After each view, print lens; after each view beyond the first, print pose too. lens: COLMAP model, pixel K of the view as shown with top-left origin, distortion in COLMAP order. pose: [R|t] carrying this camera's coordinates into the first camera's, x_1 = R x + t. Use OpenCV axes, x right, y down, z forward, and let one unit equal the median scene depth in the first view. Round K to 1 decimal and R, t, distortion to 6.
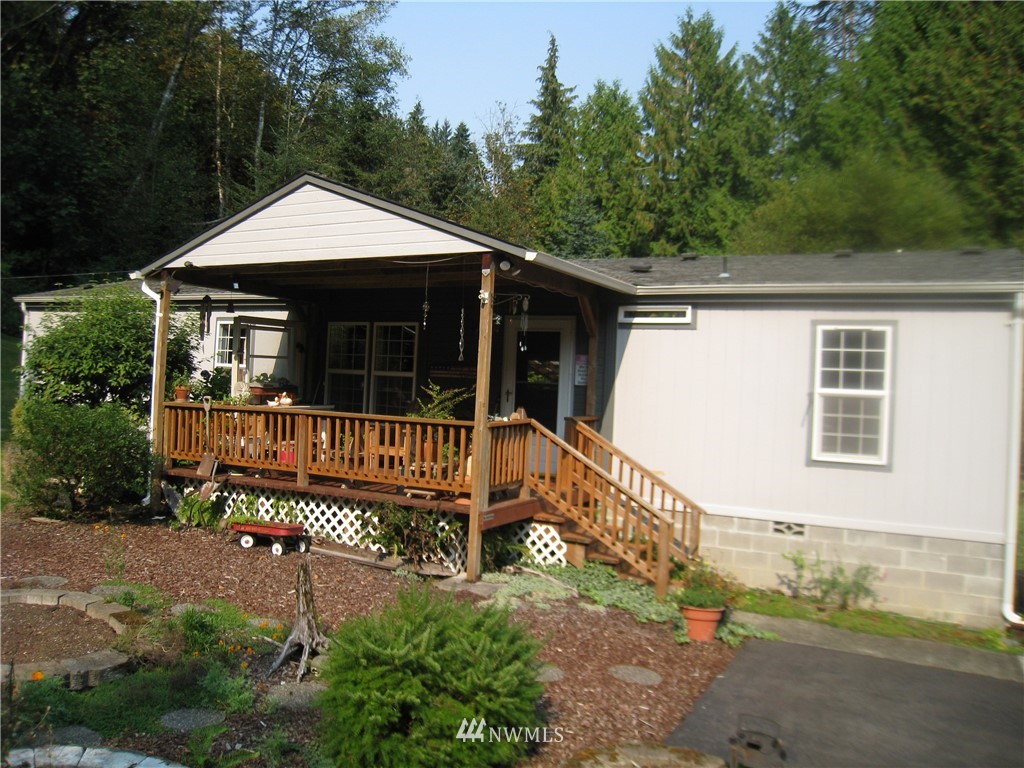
lens RADIAL K [[852.8, 0, 471.6], [0, 852.8, 361.3], [0, 0, 1]] dist [-0.169719, 0.121961]
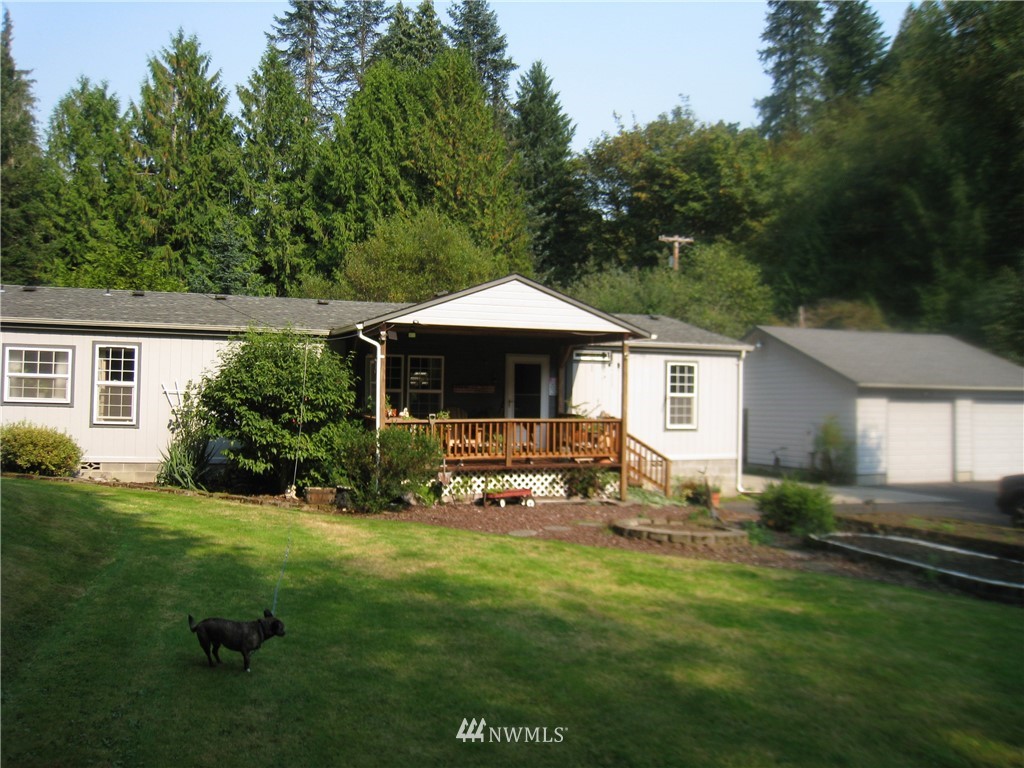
lens RADIAL K [[852.8, 0, 471.6], [0, 852.8, 361.3], [0, 0, 1]] dist [-0.169719, 0.121961]
pose [[0.673597, -0.009886, 0.739033, -1.395024], [-0.005751, 0.999810, 0.018616, -0.080060], [-0.739077, -0.016790, 0.673412, -0.044774]]
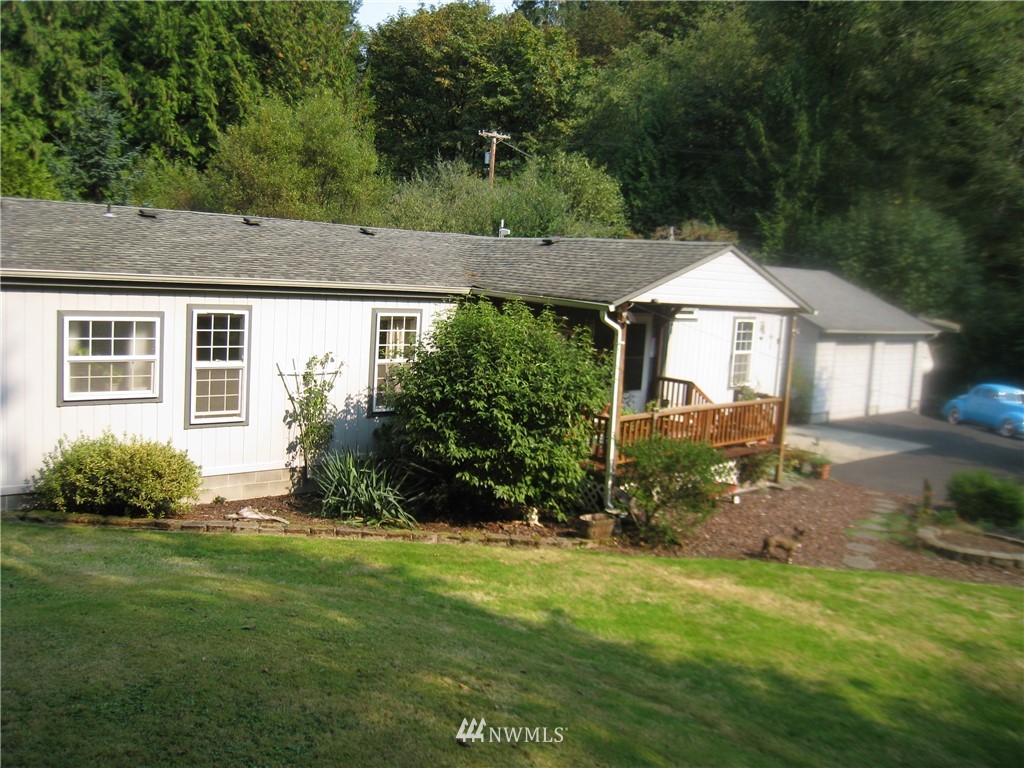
lens RADIAL K [[852.8, 0, 471.6], [0, 852.8, 361.3], [0, 0, 1]] dist [-0.169719, 0.121961]
pose [[0.360008, -0.124829, 0.924561, -1.604131], [-0.064606, 0.985294, 0.158185, -0.212106], [-0.930710, -0.116680, 0.346649, 0.848596]]
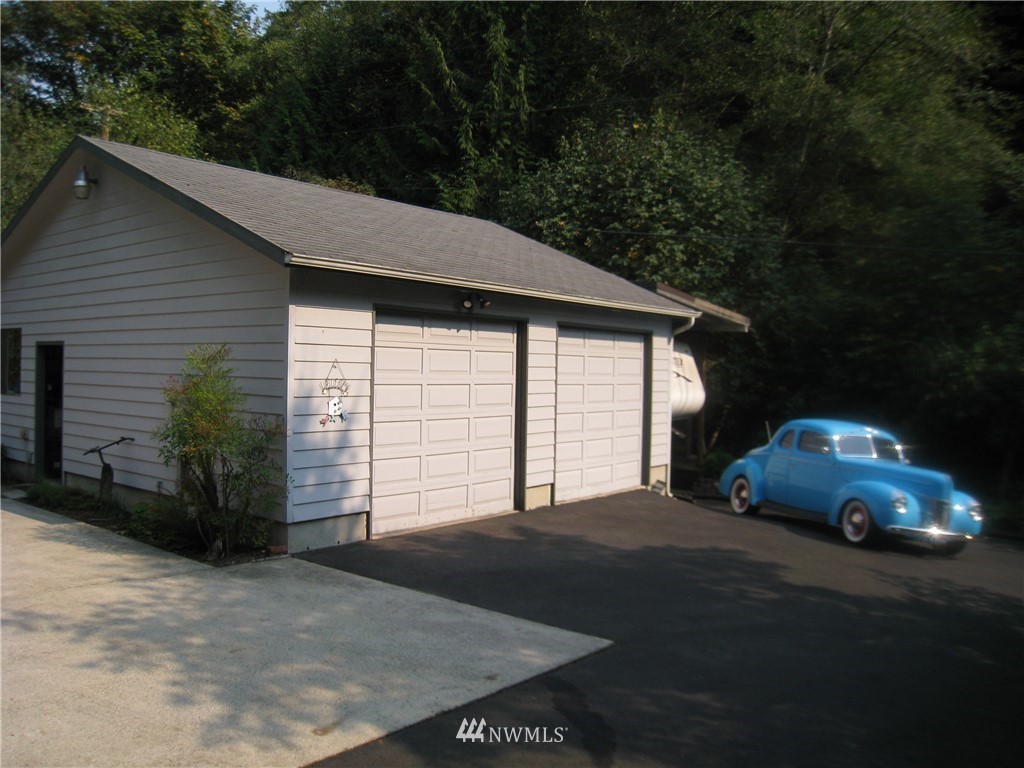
lens RADIAL K [[852.8, 0, 471.6], [0, 852.8, 361.3], [0, 0, 1]] dist [-0.169719, 0.121961]
pose [[0.182506, -0.043087, 0.982260, 0.357241], [-0.046046, 0.997569, 0.052314, 0.072926], [-0.982126, -0.054777, 0.180079, 0.409914]]
